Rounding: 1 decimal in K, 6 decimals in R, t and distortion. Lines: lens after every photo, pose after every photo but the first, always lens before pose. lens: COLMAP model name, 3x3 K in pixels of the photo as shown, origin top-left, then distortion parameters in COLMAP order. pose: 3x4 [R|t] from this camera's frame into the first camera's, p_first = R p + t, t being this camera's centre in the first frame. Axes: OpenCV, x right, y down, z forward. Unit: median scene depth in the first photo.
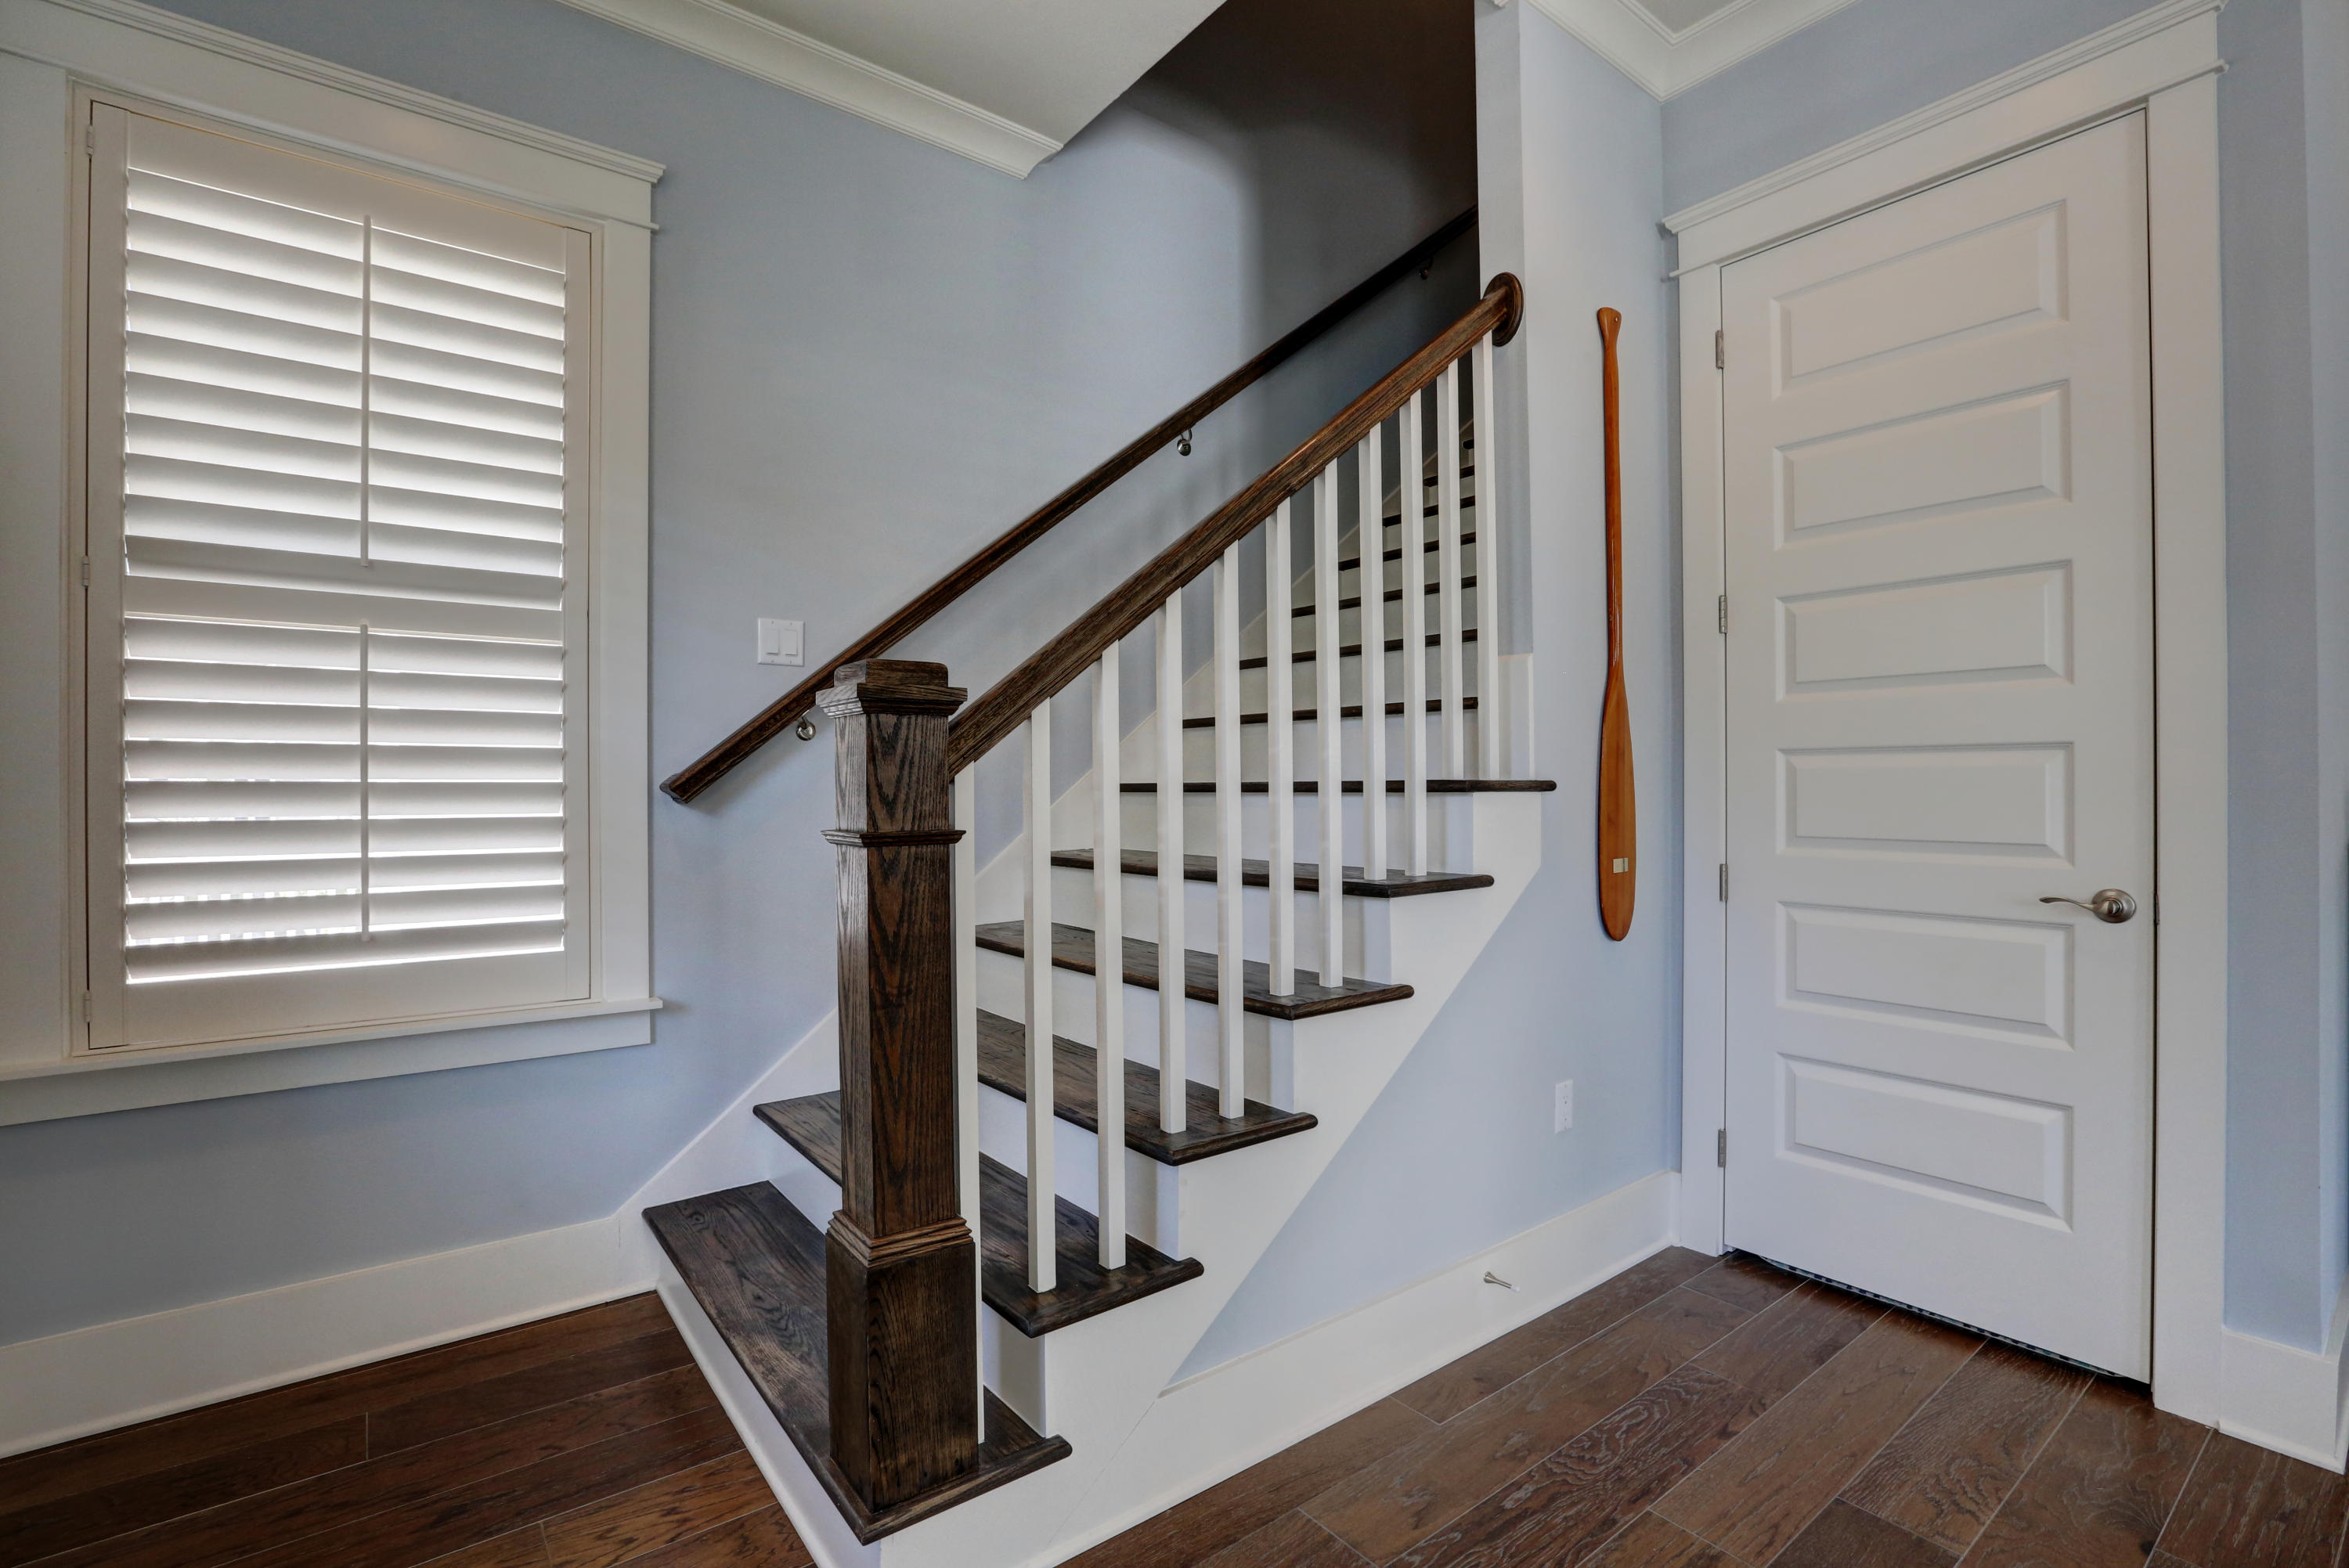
lens RADIAL K [[1084.9, 0, 1166.6], [0, 1084.9, 779.8], [0, 0, 1]] dist [-0.055955, 0.021930]
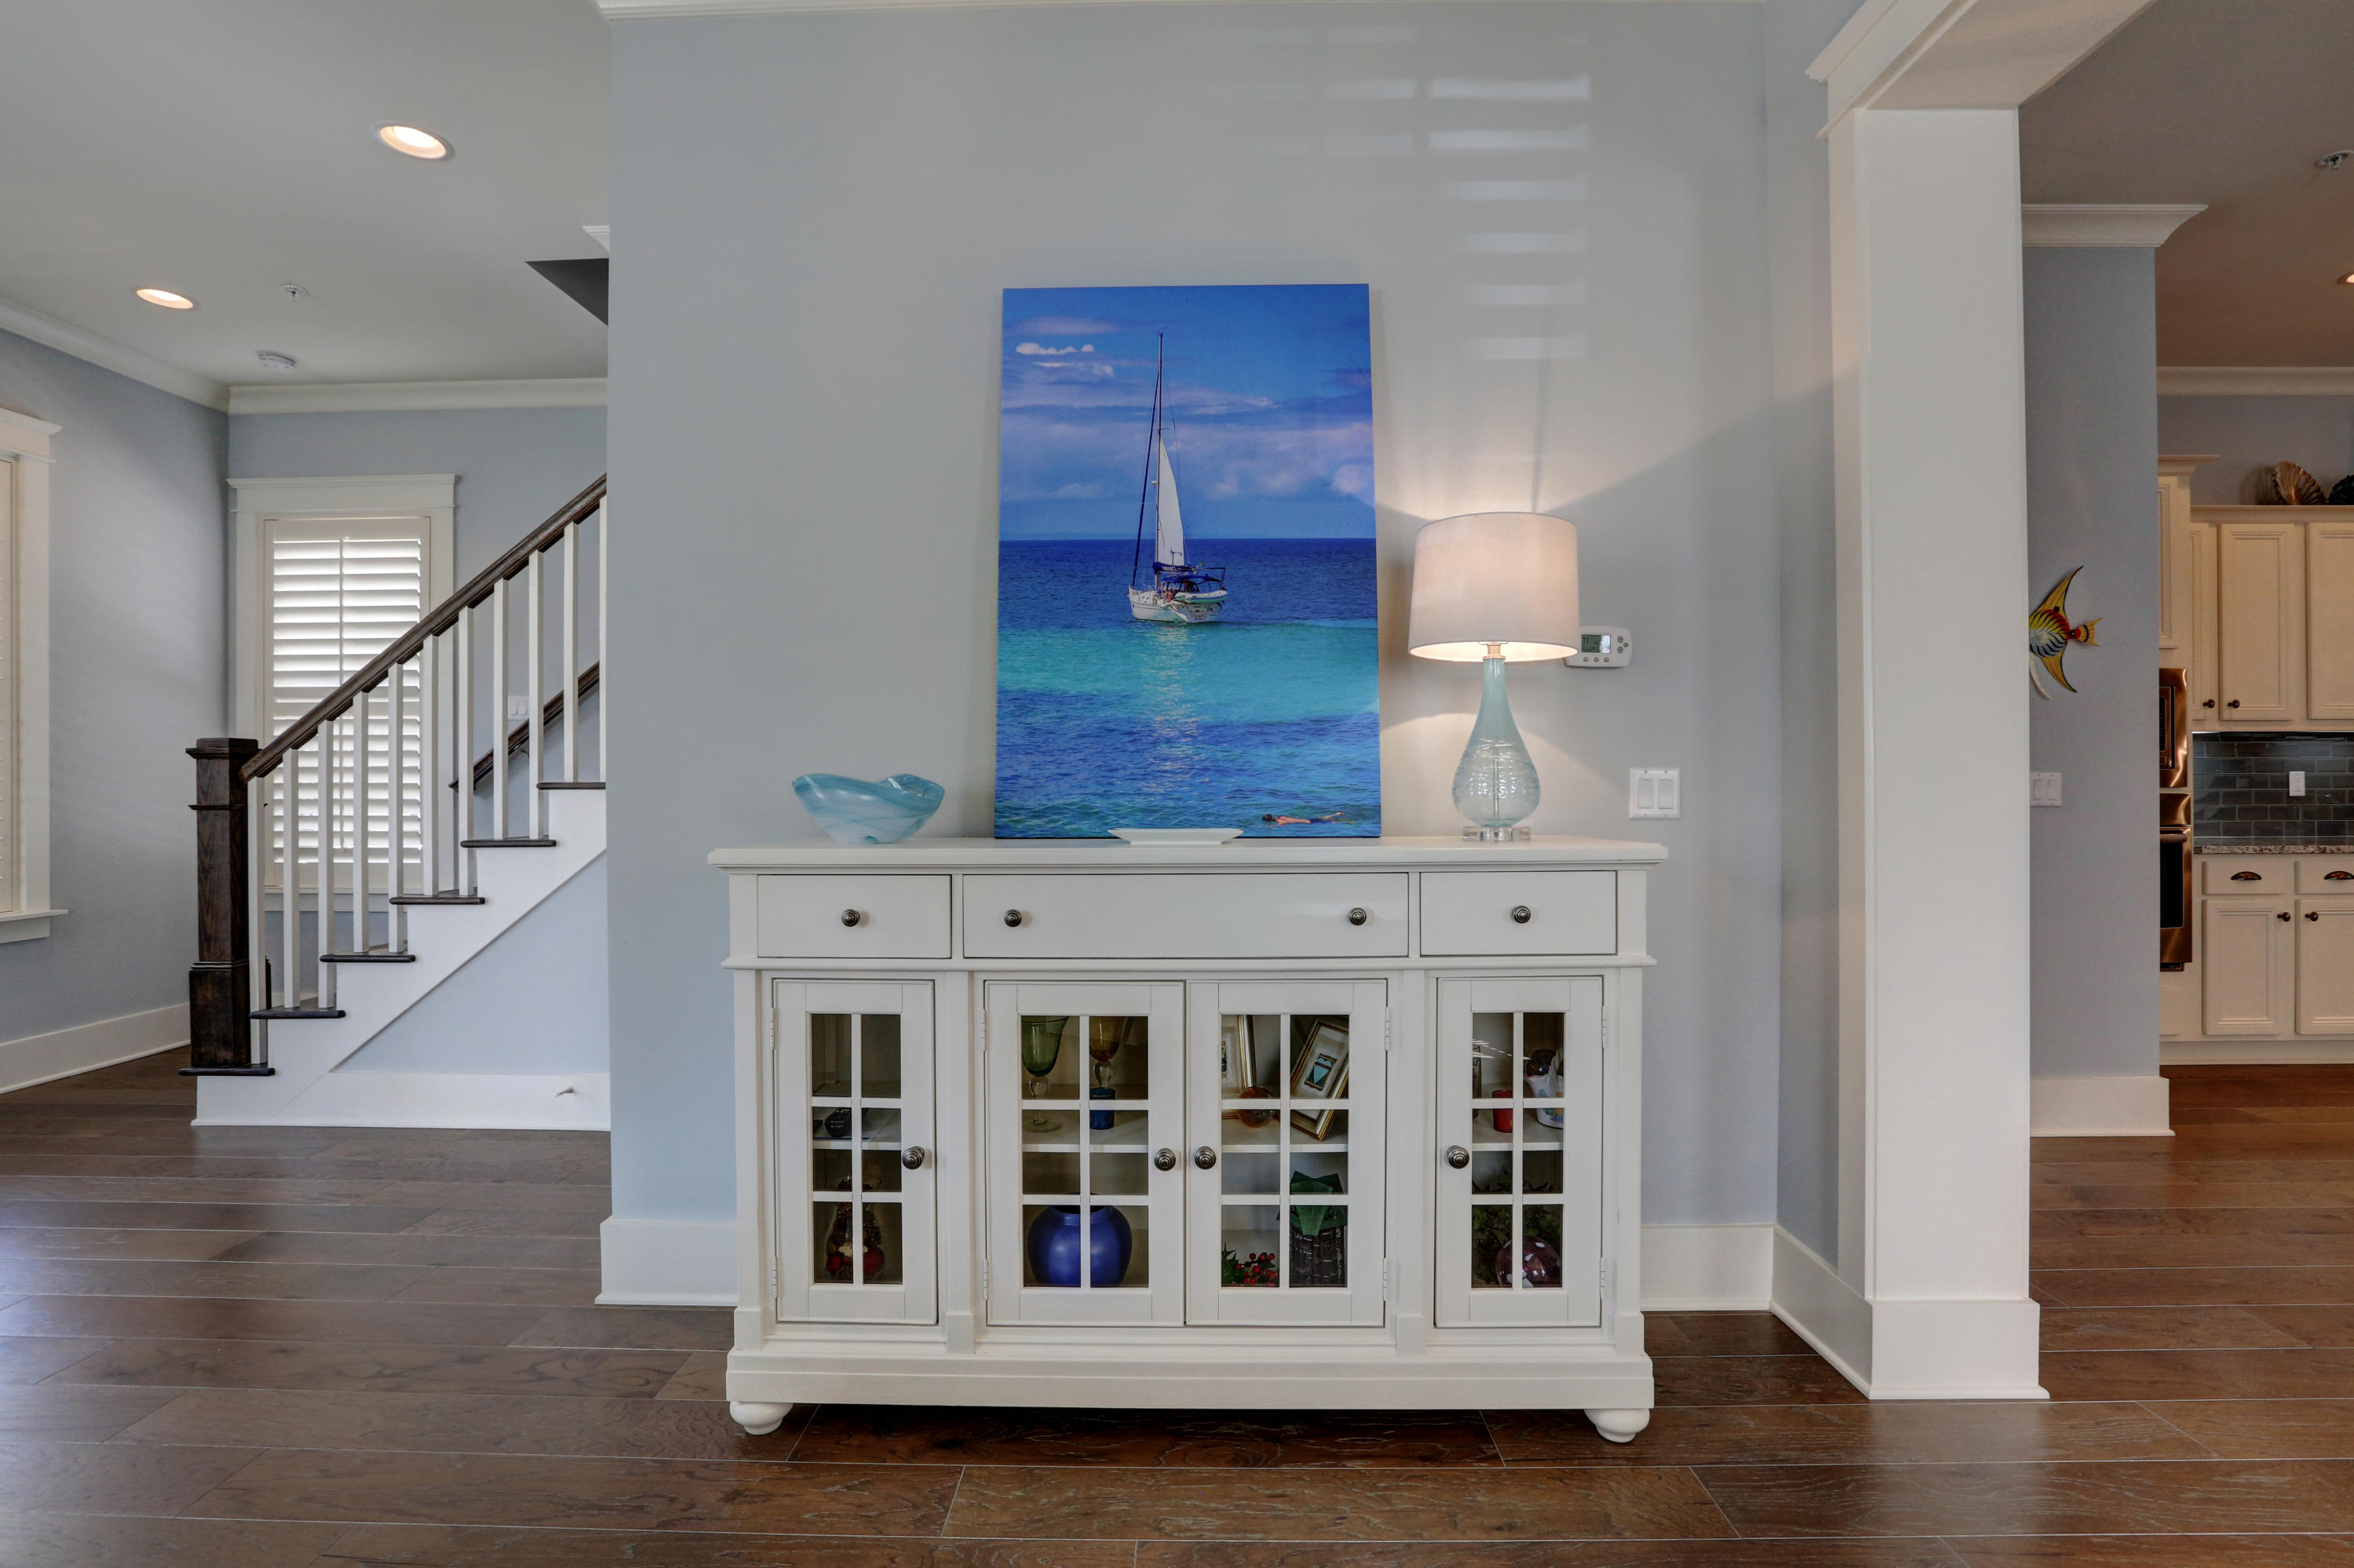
lens RADIAL K [[1087.2, 0, 1169.1], [0, 1087.2, 779.8], [0, 0, 1]] dist [-0.055955, 0.021930]
pose [[0.783739, -0.003226, -0.621082, 2.097881], [0.004683, 0.999989, 0.000715, -0.001310], [0.621072, -0.003469, 0.783745, 0.314053]]
